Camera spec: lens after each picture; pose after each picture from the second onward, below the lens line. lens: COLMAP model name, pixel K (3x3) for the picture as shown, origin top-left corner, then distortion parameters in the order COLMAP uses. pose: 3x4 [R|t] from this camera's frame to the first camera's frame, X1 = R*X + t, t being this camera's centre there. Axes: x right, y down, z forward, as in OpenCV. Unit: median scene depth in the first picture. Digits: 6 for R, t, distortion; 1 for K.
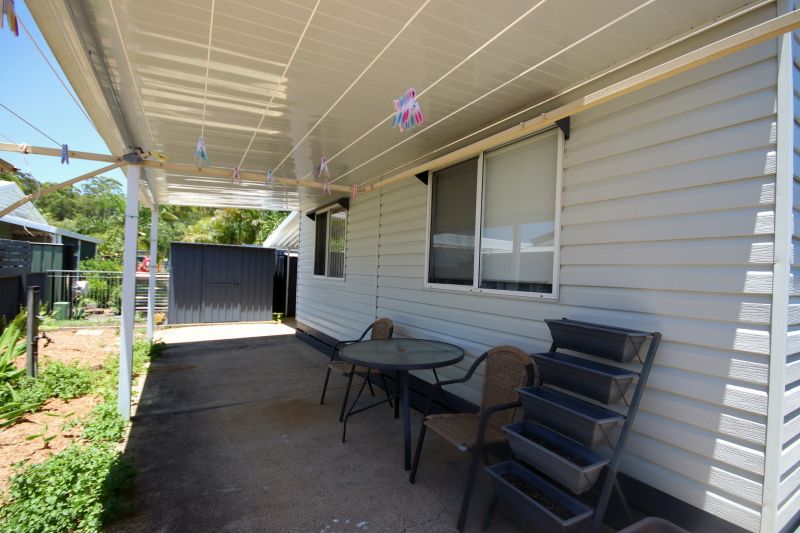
lens RADIAL K [[357.6, 0, 400.0], [0, 357.6, 266.5], [0, 0, 1]] dist [0.000277, -0.006302]
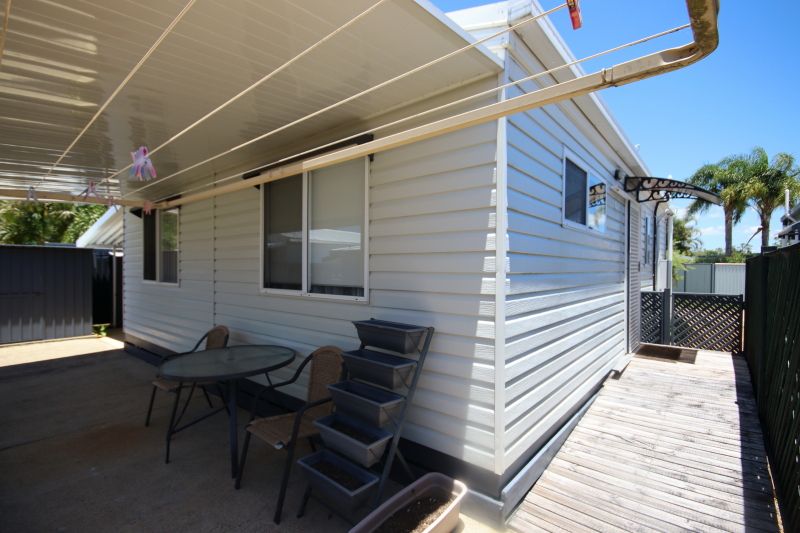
lens RADIAL K [[367.0, 0, 400.0], [0, 367.0, 266.5], [0, 0, 1]] dist [-0.000671, -0.000380]
pose [[0.945101, -0.034337, 0.324969, 0.148054], [0.025470, 0.999179, 0.031504, -0.050708], [-0.325784, -0.021498, 0.945200, -0.128946]]
